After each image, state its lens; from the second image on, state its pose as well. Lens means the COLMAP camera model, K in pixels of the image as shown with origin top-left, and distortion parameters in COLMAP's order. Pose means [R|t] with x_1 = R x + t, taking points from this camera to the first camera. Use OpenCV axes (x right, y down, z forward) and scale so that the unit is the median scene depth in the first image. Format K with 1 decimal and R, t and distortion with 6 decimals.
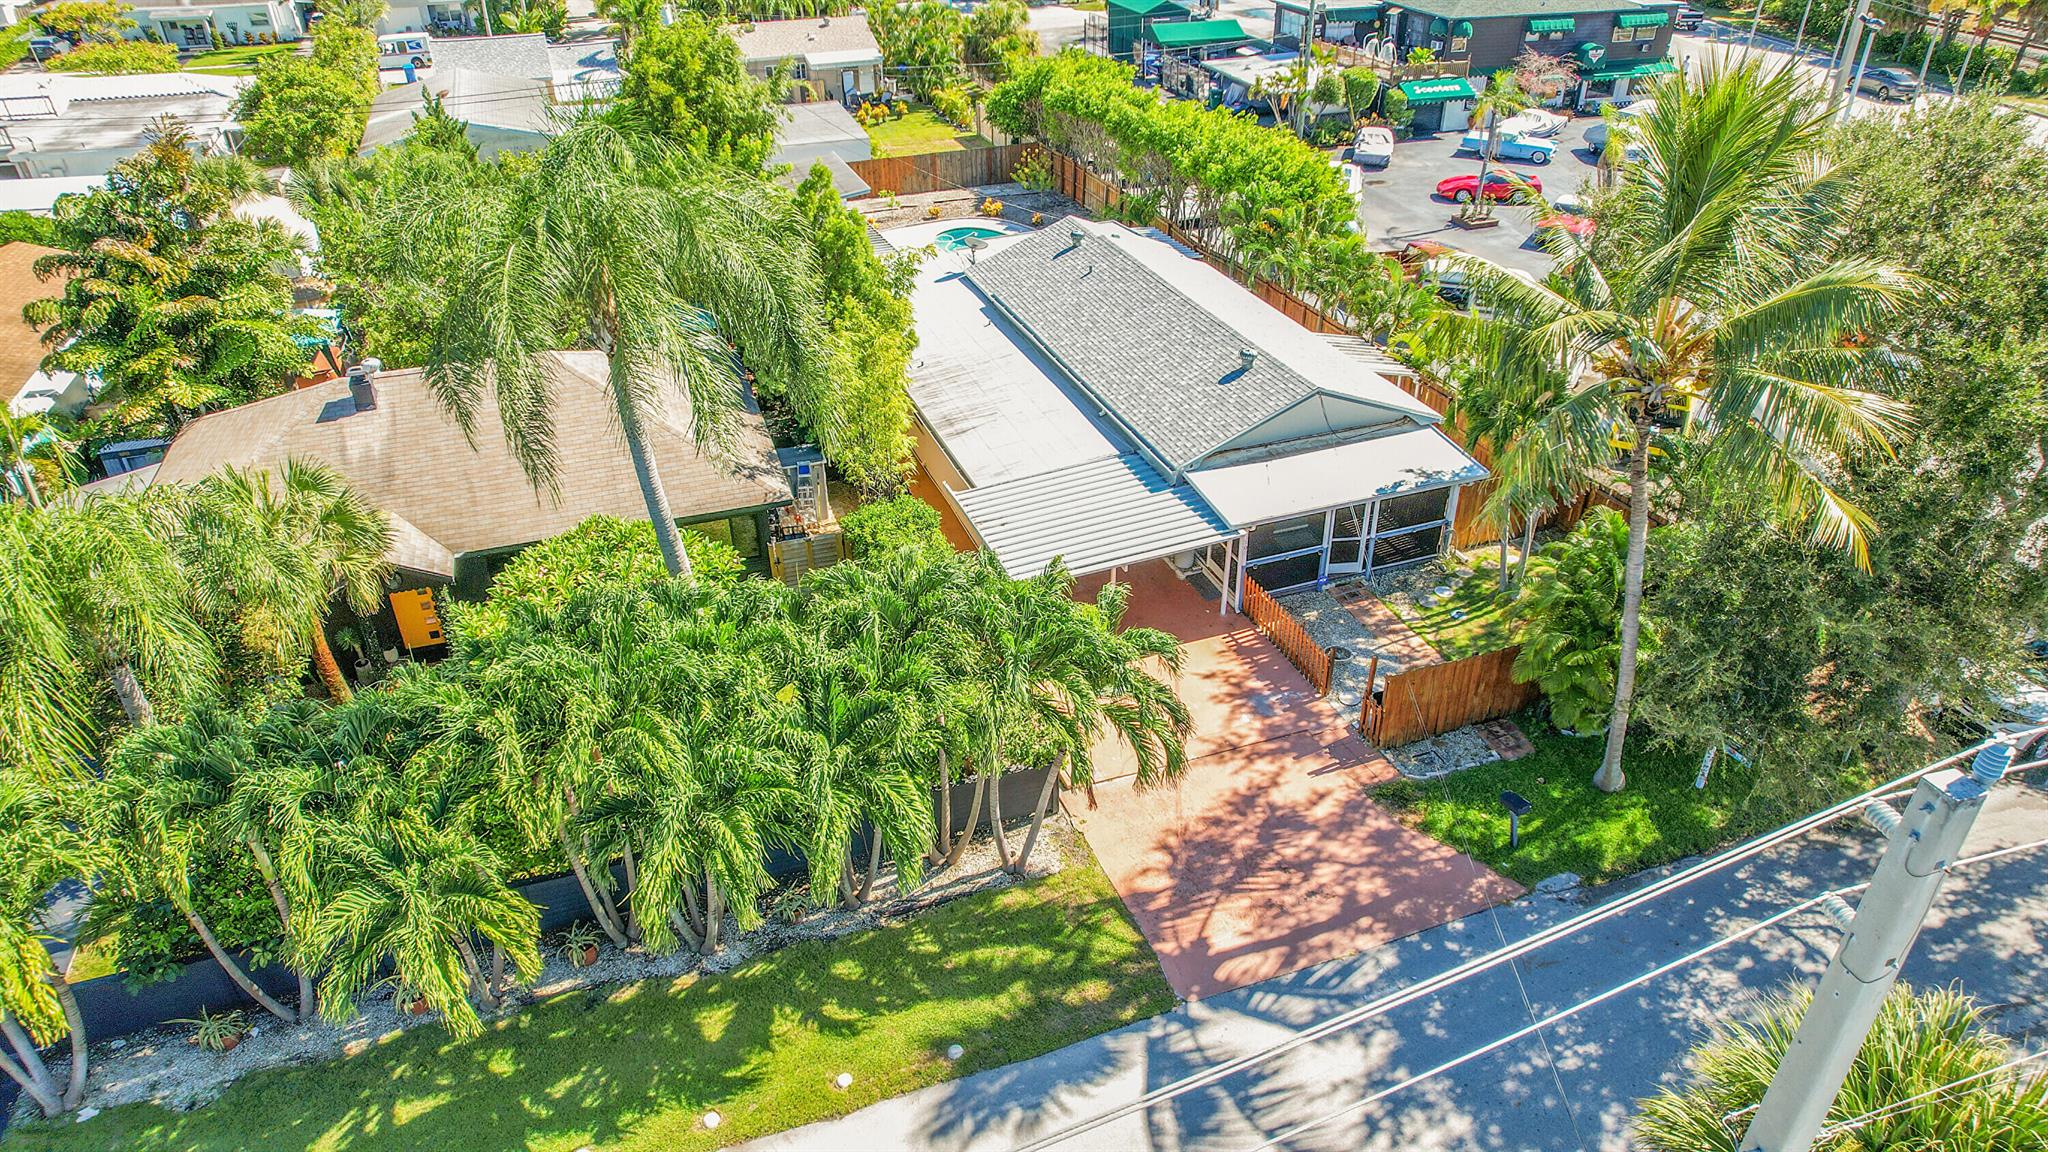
lens RADIAL K [[1269.3, 0, 1024.0], [0, 1269.3, 576.0], [0, 0, 1]] dist [-0.070560, 0.064479]
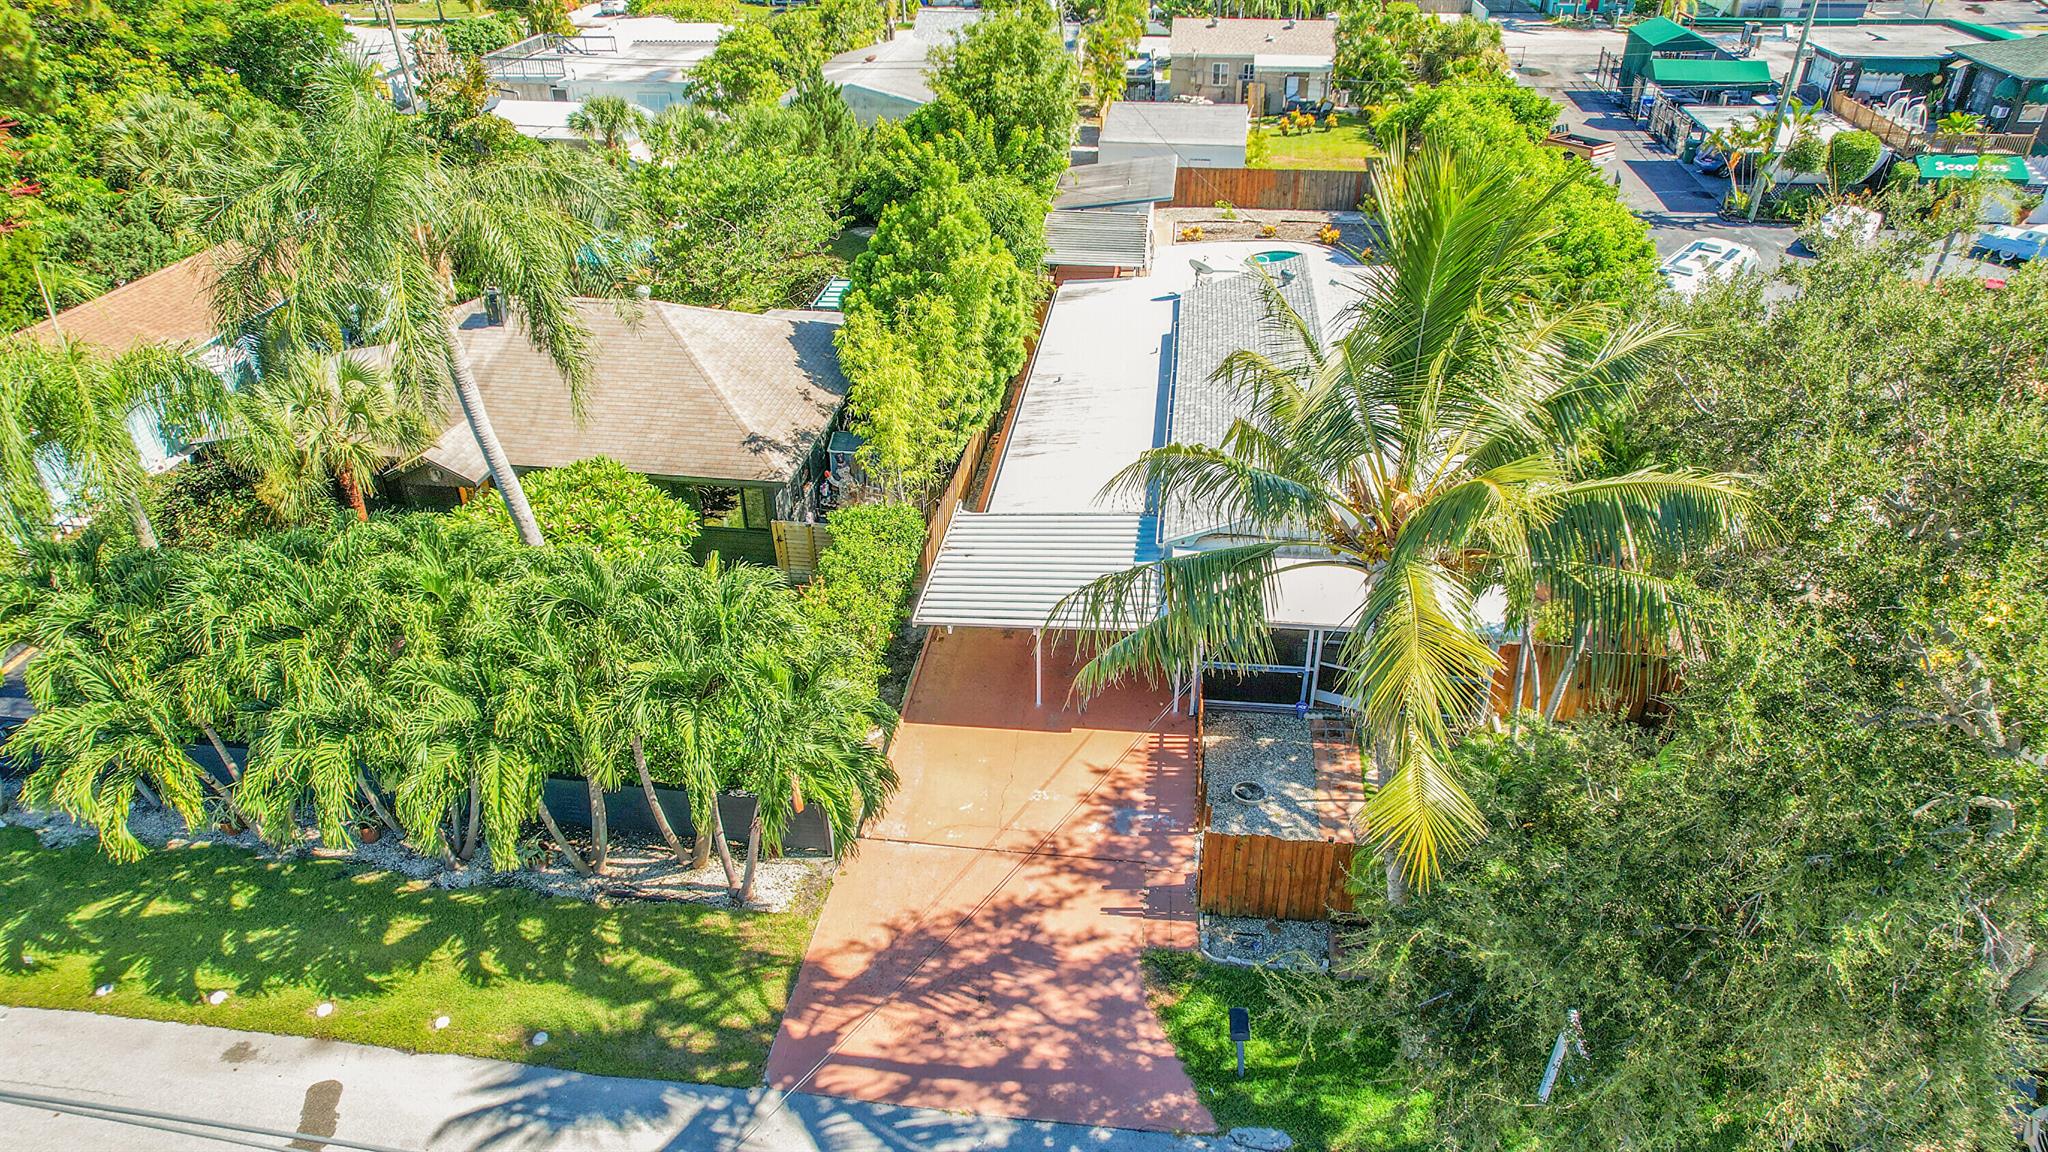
lens RADIAL K [[1269.3, 0, 1024.0], [0, 1269.3, 576.0], [0, 0, 1]] dist [-0.070560, 0.064479]
pose [[0.892250, 0.243089, -0.380522, 0.450968], [-0.241815, 0.968929, 0.051972, -0.099091], [0.381333, 0.045644, 0.923310, 0.157849]]
